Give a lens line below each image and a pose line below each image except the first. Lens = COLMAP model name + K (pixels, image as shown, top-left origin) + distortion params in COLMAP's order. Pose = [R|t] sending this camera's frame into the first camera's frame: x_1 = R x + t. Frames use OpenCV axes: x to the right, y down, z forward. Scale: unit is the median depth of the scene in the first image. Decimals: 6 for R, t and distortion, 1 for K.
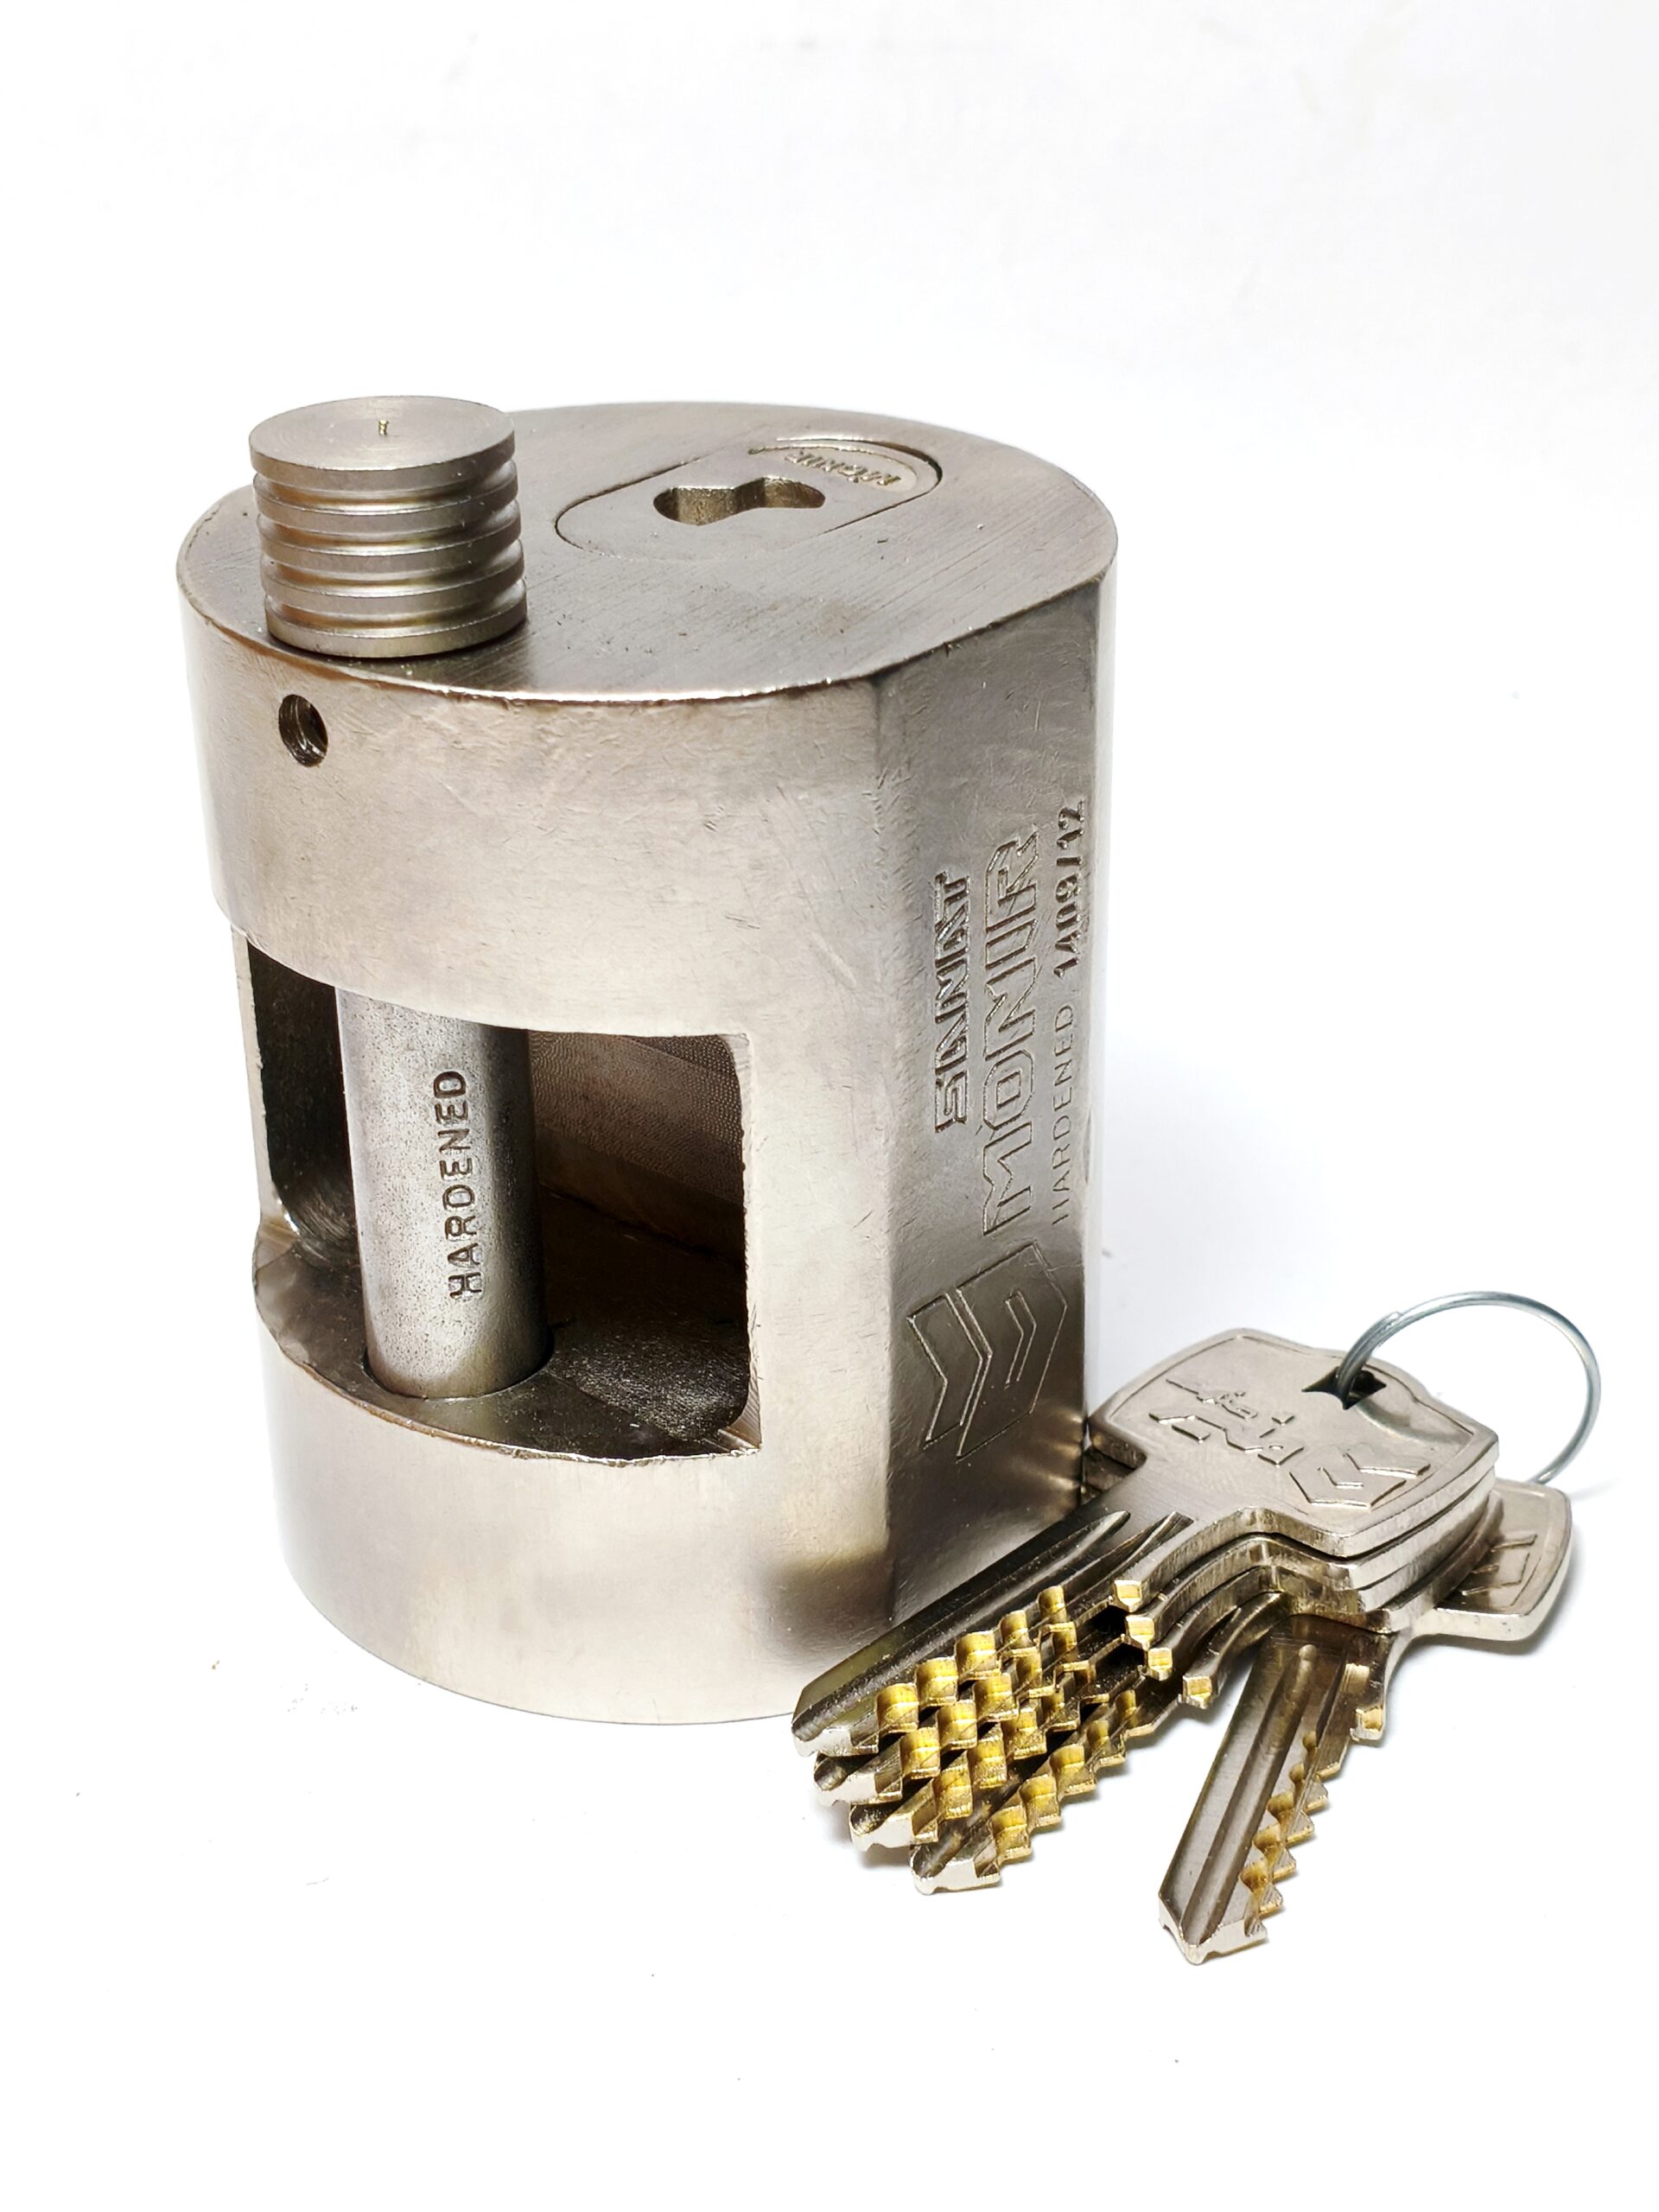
lens RADIAL K [[3409.4, 0, 829.5], [0, 3409.4, 1106.0], [0, 0, 1]] dist [0.218682, -0.068359]
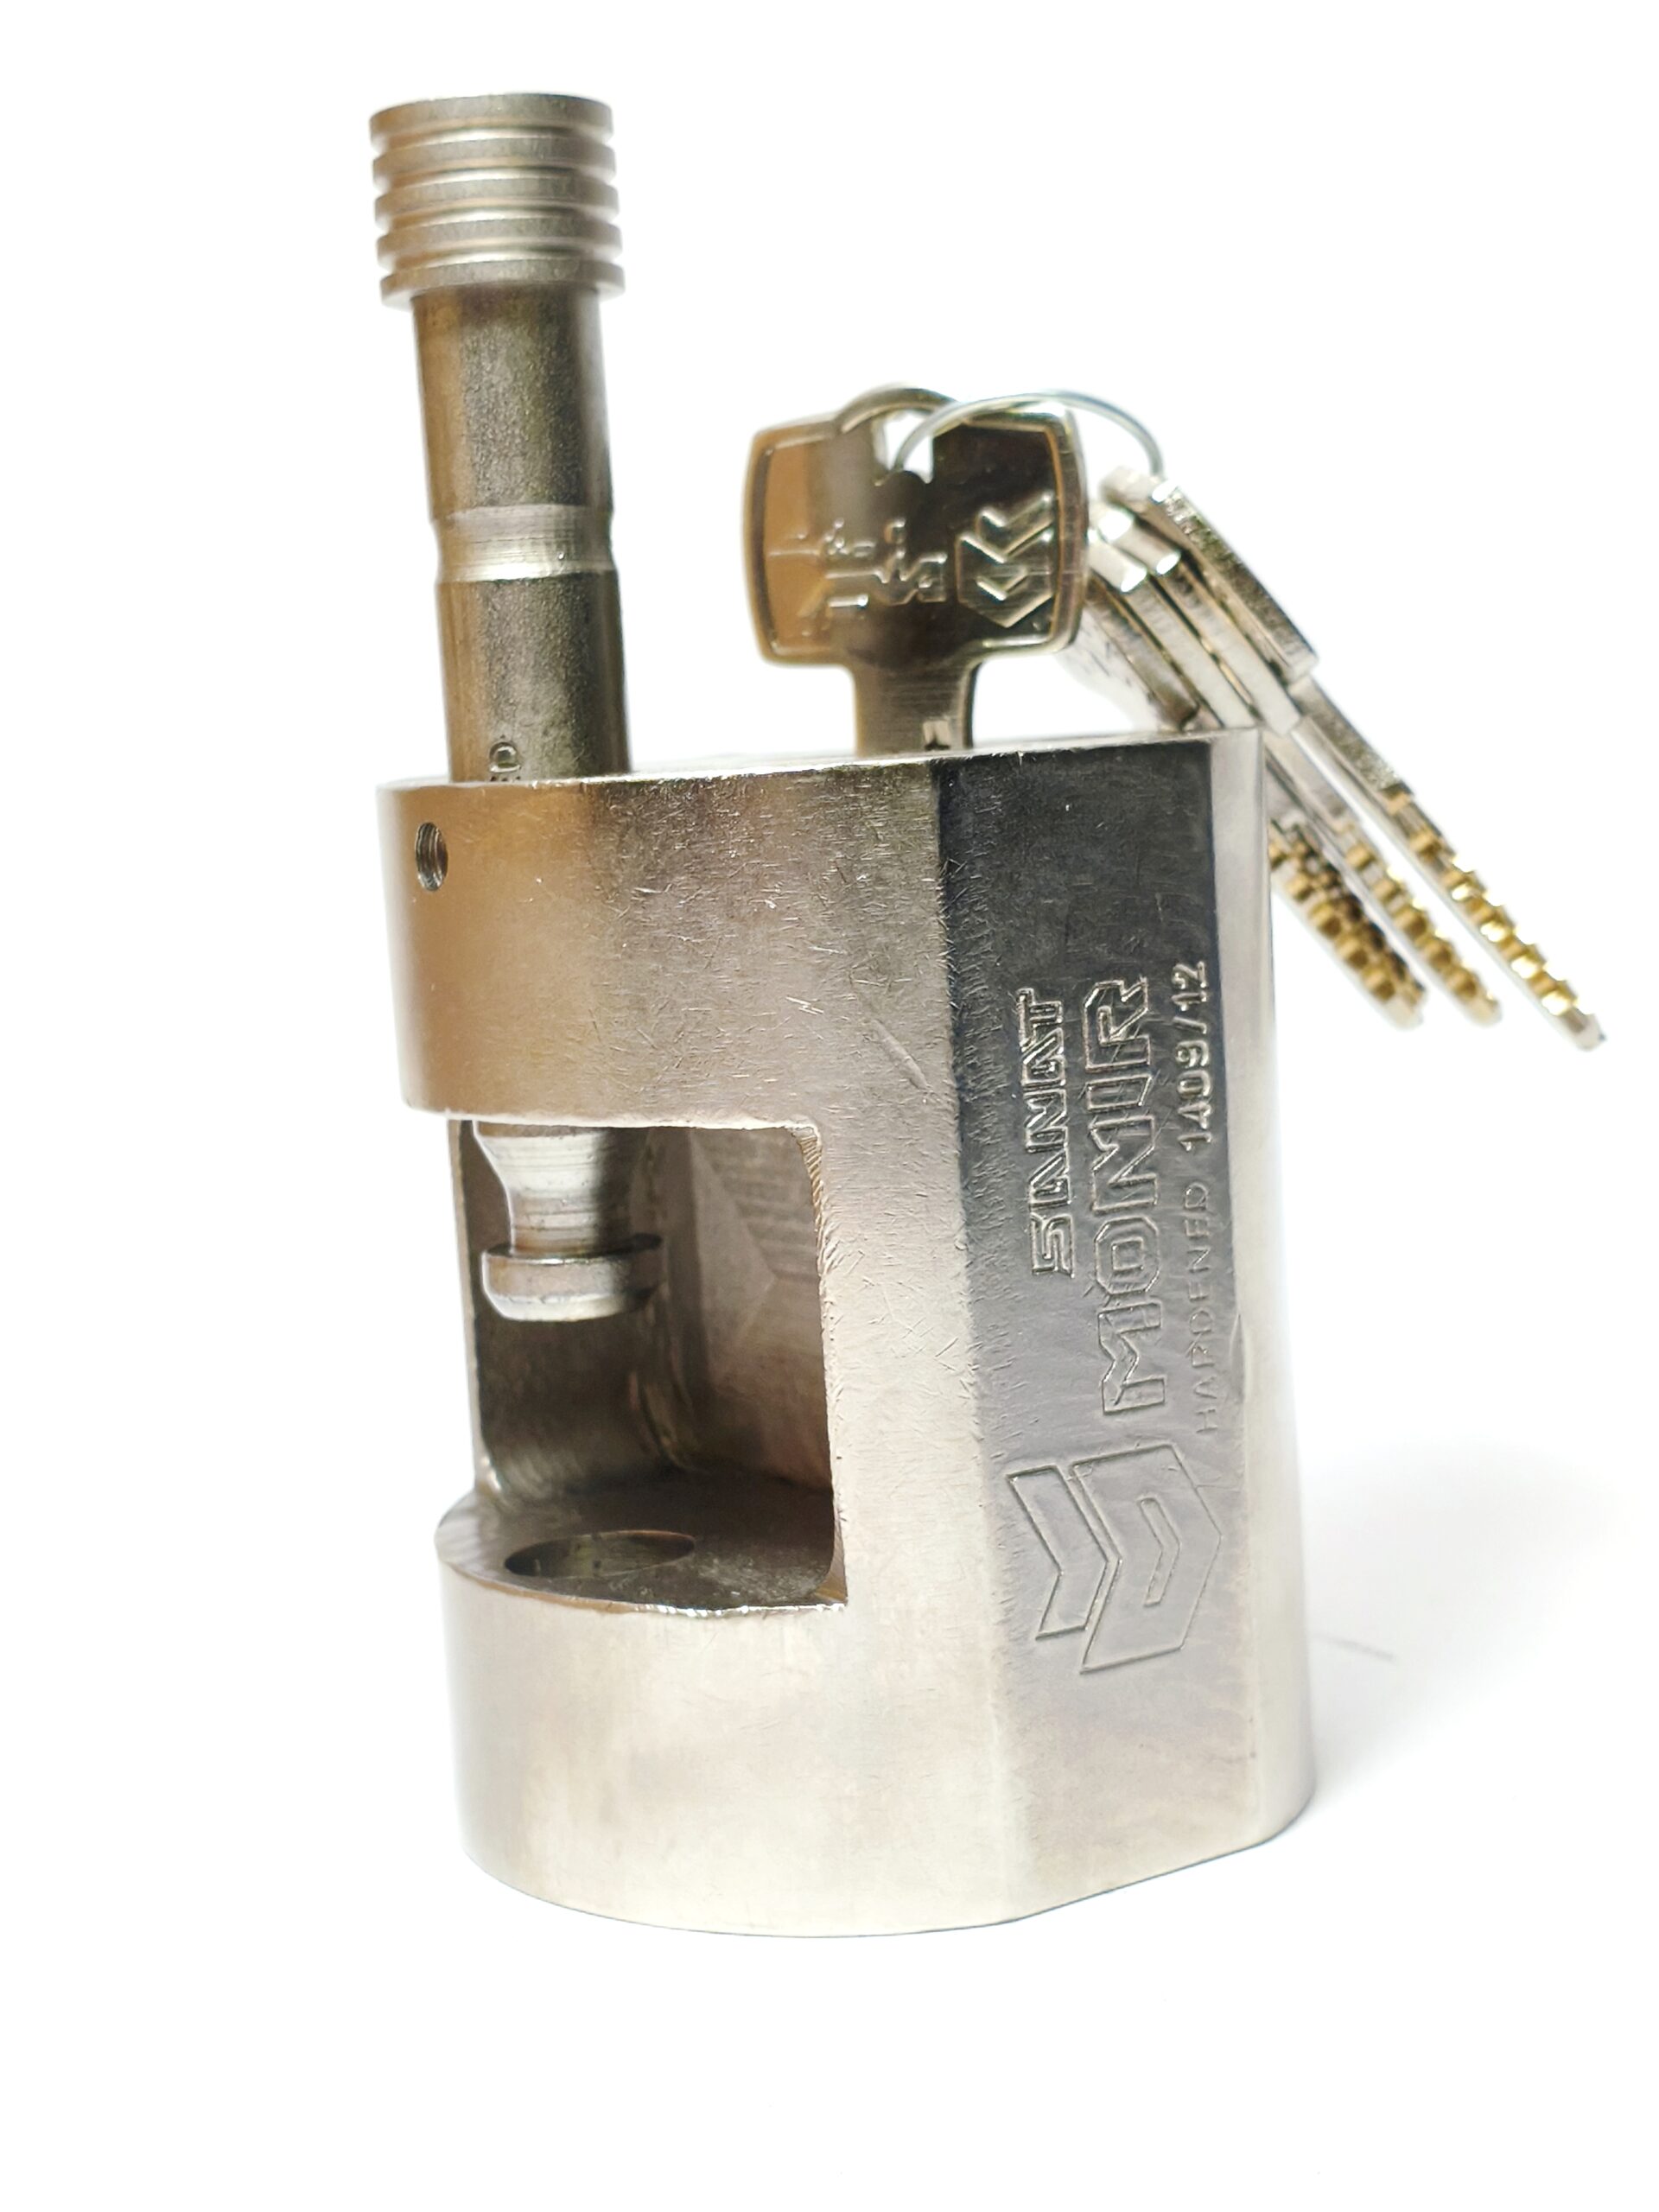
lens RADIAL K [[3409.4, 0, 829.5], [0, 3409.4, 1106.0], [0, 0, 1]] dist [0.218682, -0.068359]
pose [[0.966651, -0.013848, -0.255723, 0.220836], [-0.071188, 0.944654, -0.320253, 0.273364], [0.246005, 0.327777, 0.912164, 0.071503]]
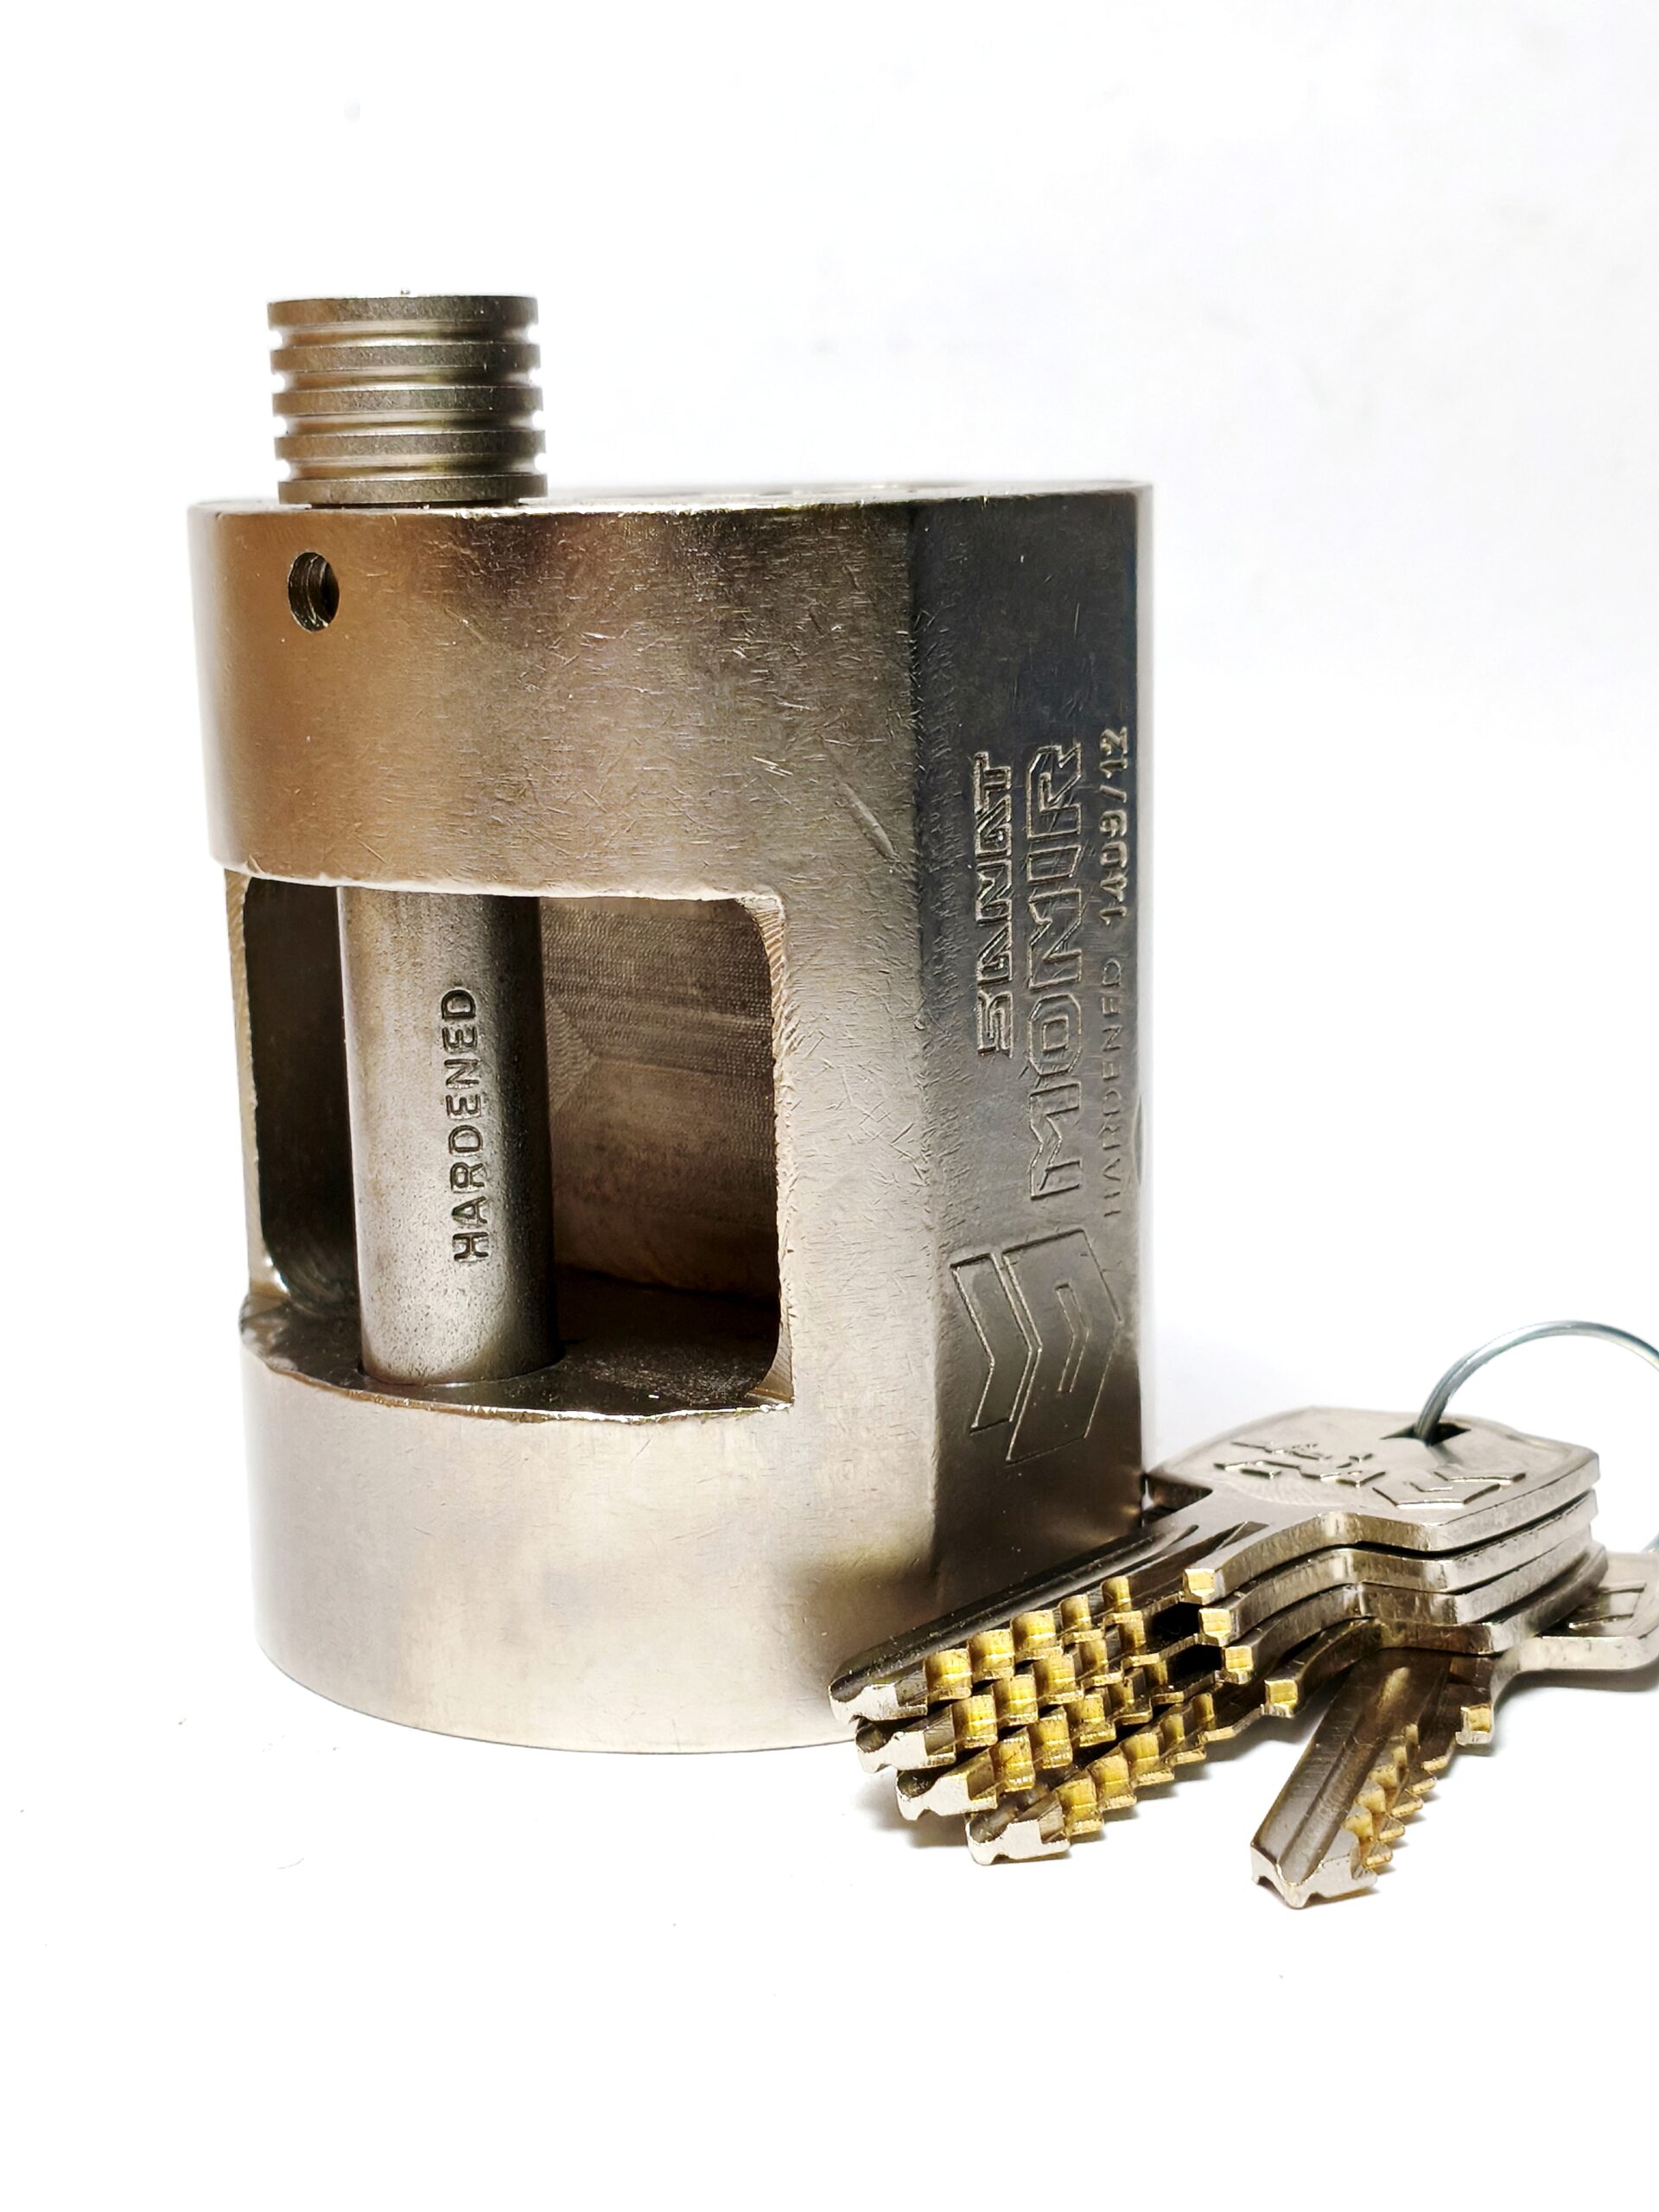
lens RADIAL K [[3405.6, 0, 860.0], [0, 3405.6, 1113.3], [0, 0, 1]] dist [0.203377, -0.046432]
pose [[0.999915, -0.008423, 0.009977, -0.010409], [0.010759, 0.964439, -0.264088, 0.262166], [-0.007398, 0.264173, 0.964447, 0.101622]]
